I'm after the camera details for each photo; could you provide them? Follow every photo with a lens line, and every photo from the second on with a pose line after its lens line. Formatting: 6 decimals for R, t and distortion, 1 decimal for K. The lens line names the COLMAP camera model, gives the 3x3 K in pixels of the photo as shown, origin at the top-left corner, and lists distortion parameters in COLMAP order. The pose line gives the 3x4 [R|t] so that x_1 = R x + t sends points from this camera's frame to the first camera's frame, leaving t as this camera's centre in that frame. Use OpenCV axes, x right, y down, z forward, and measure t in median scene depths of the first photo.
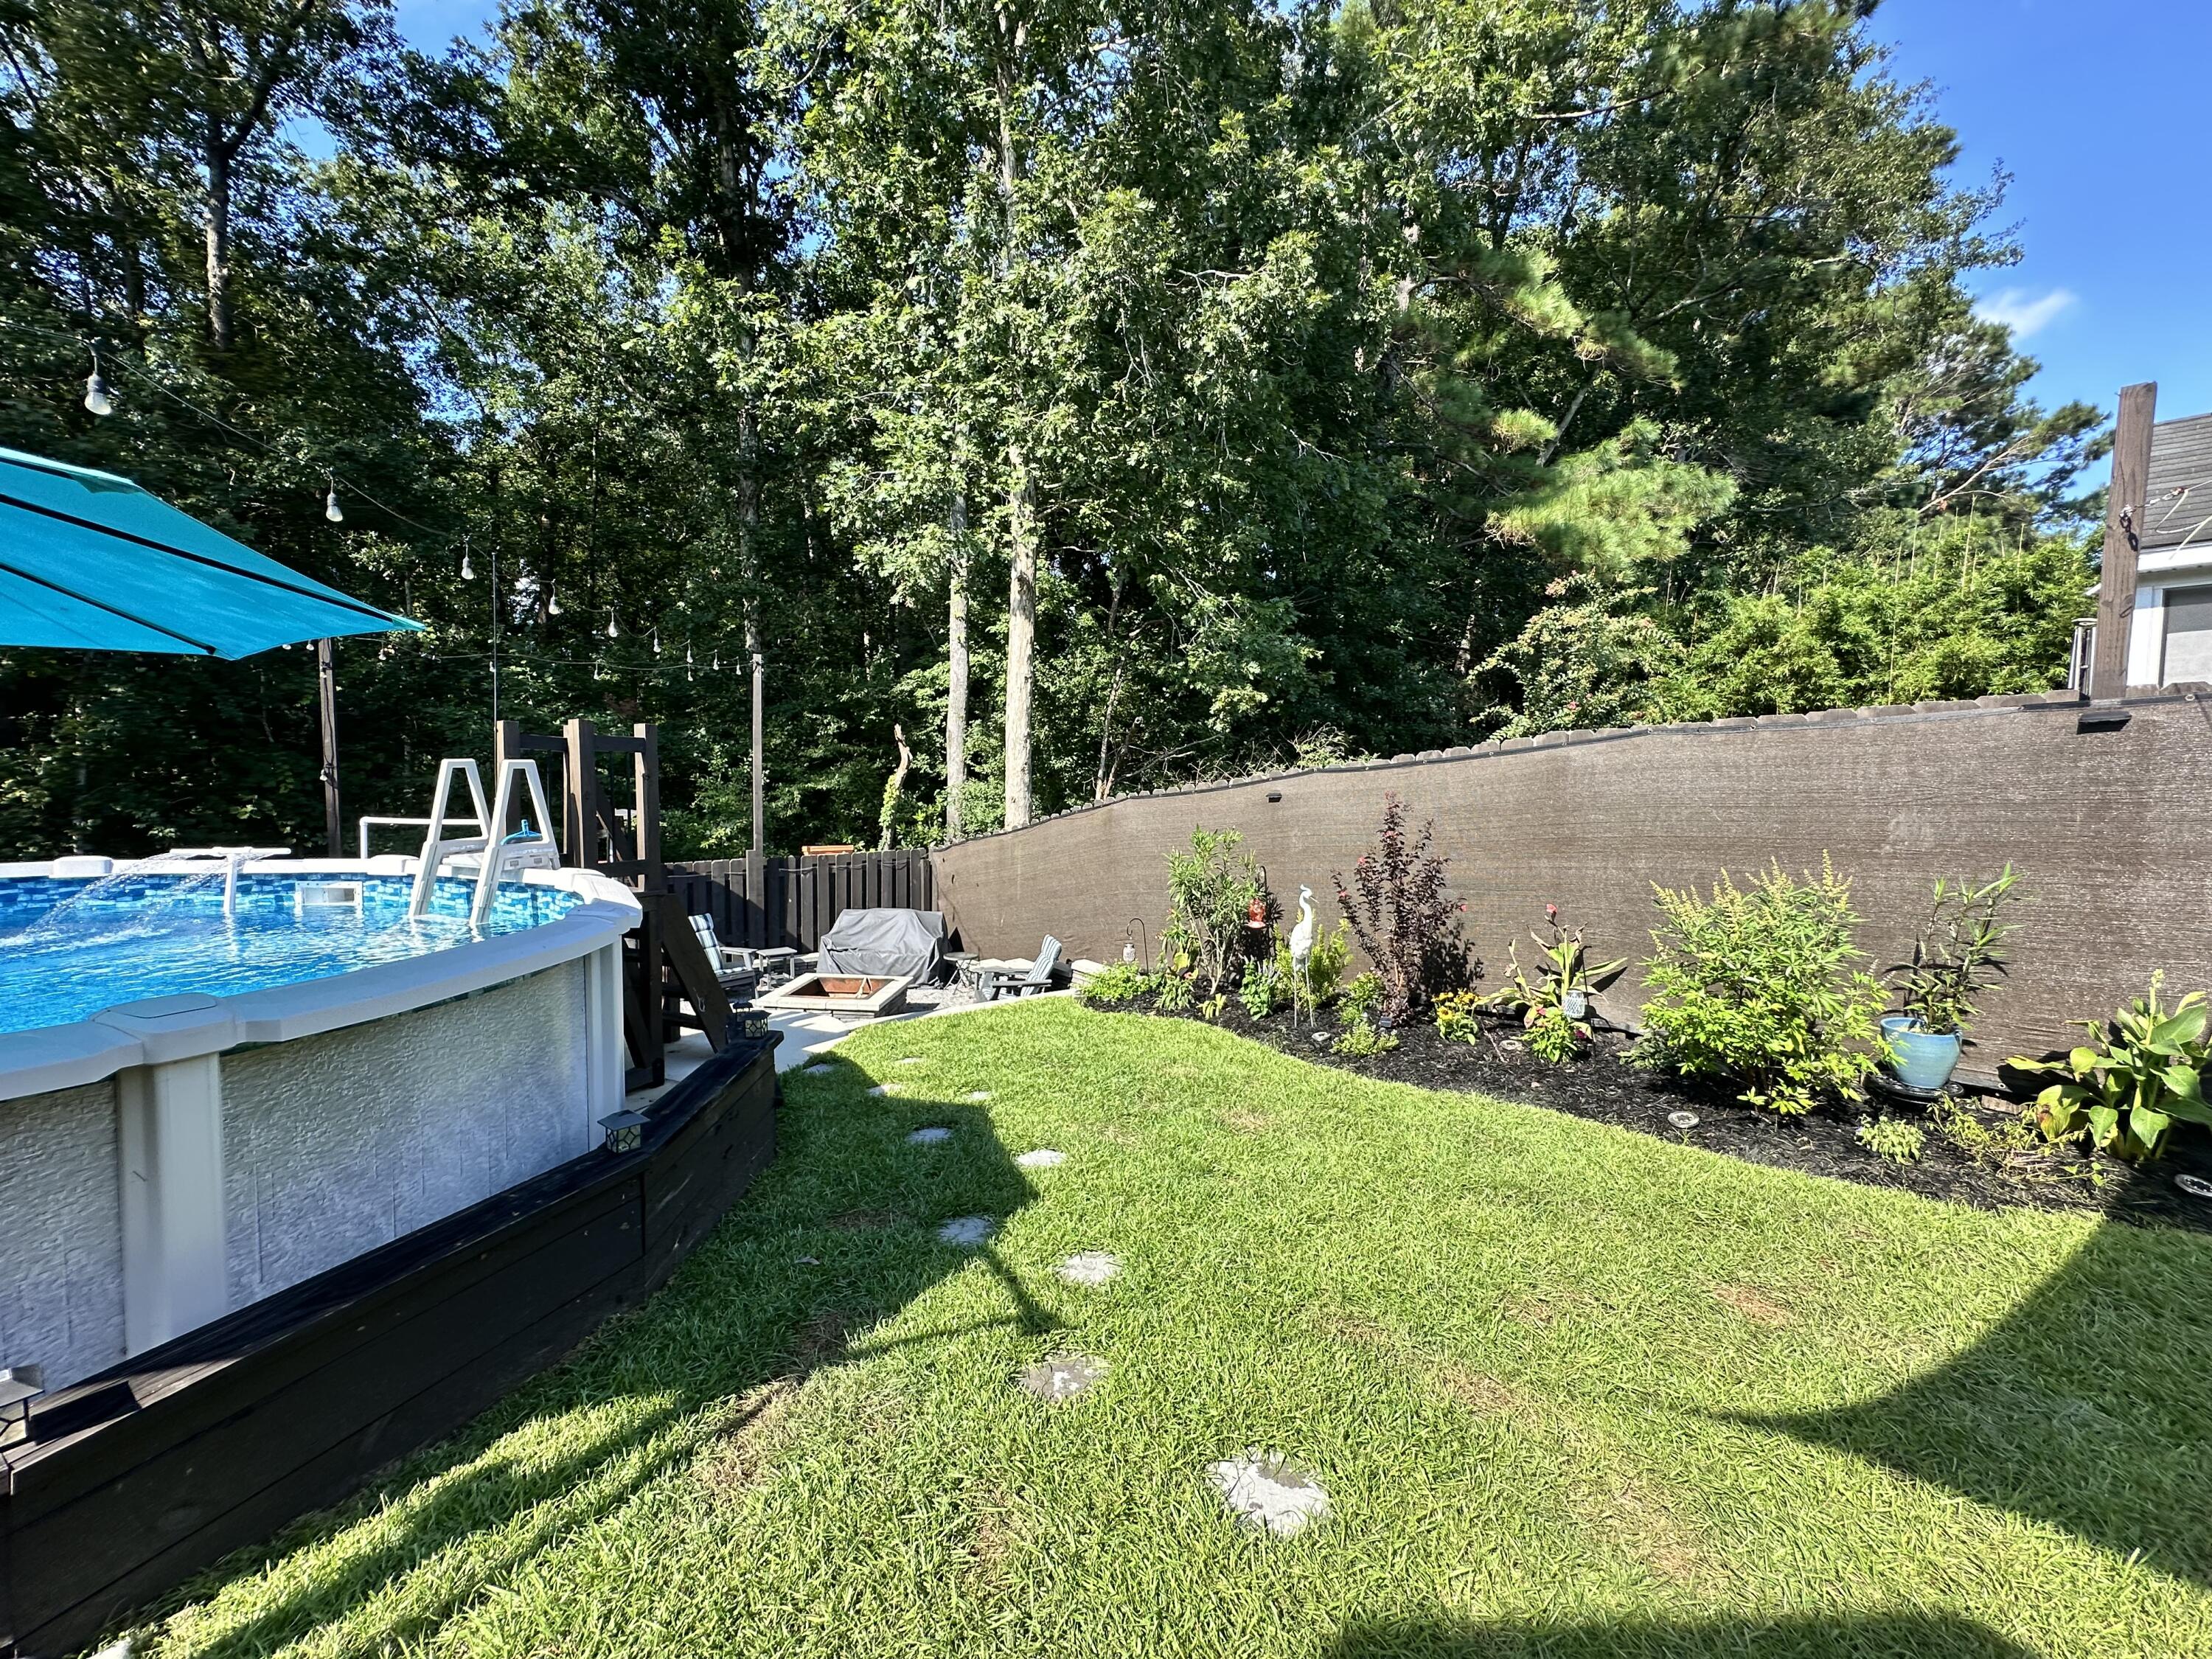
lens RADIAL K [[883.7, 0, 1106.0], [0, 883.7, 829.5], [0, 0, 1]] dist [-0.003851, 0.000506]
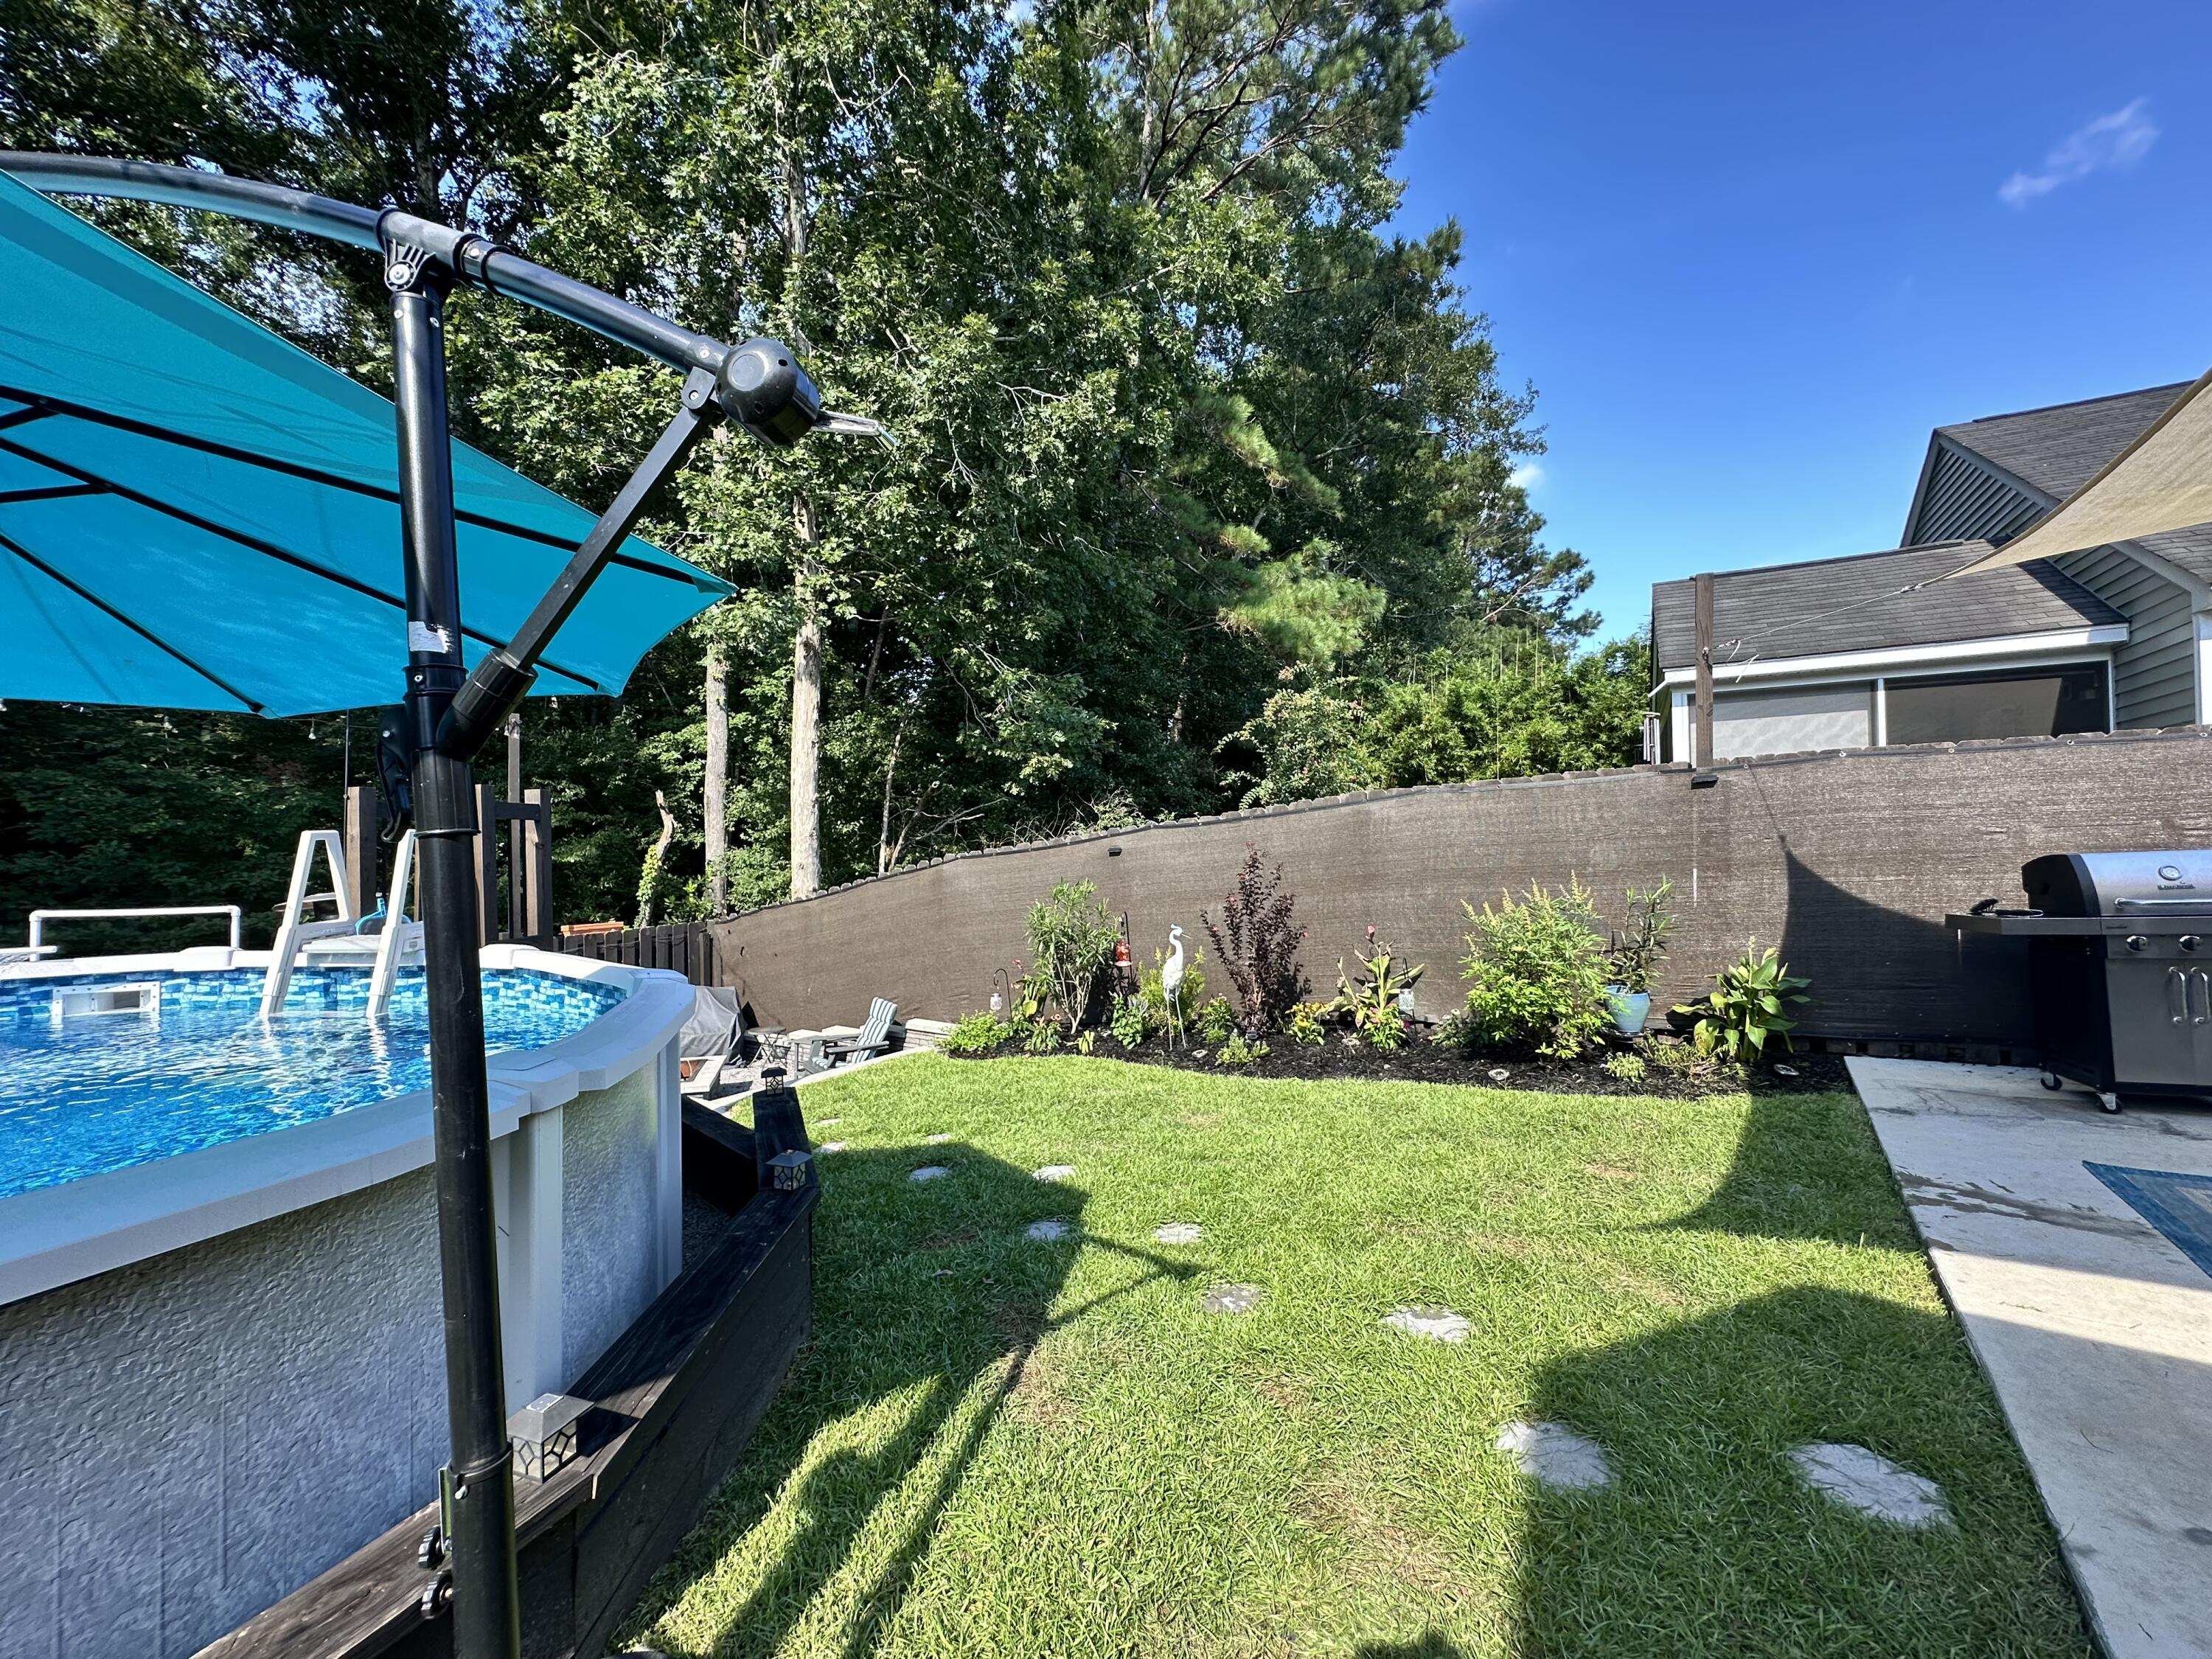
lens RADIAL K [[883.7, 0, 1106.0], [0, 883.7, 829.5], [0, 0, 1]] dist [-0.003851, 0.000506]
pose [[0.941731, -0.021191, 0.335699, -0.134366], [0.045521, 0.996861, -0.064772, 0.005278], [-0.333273, 0.076279, 0.939740, -0.038065]]
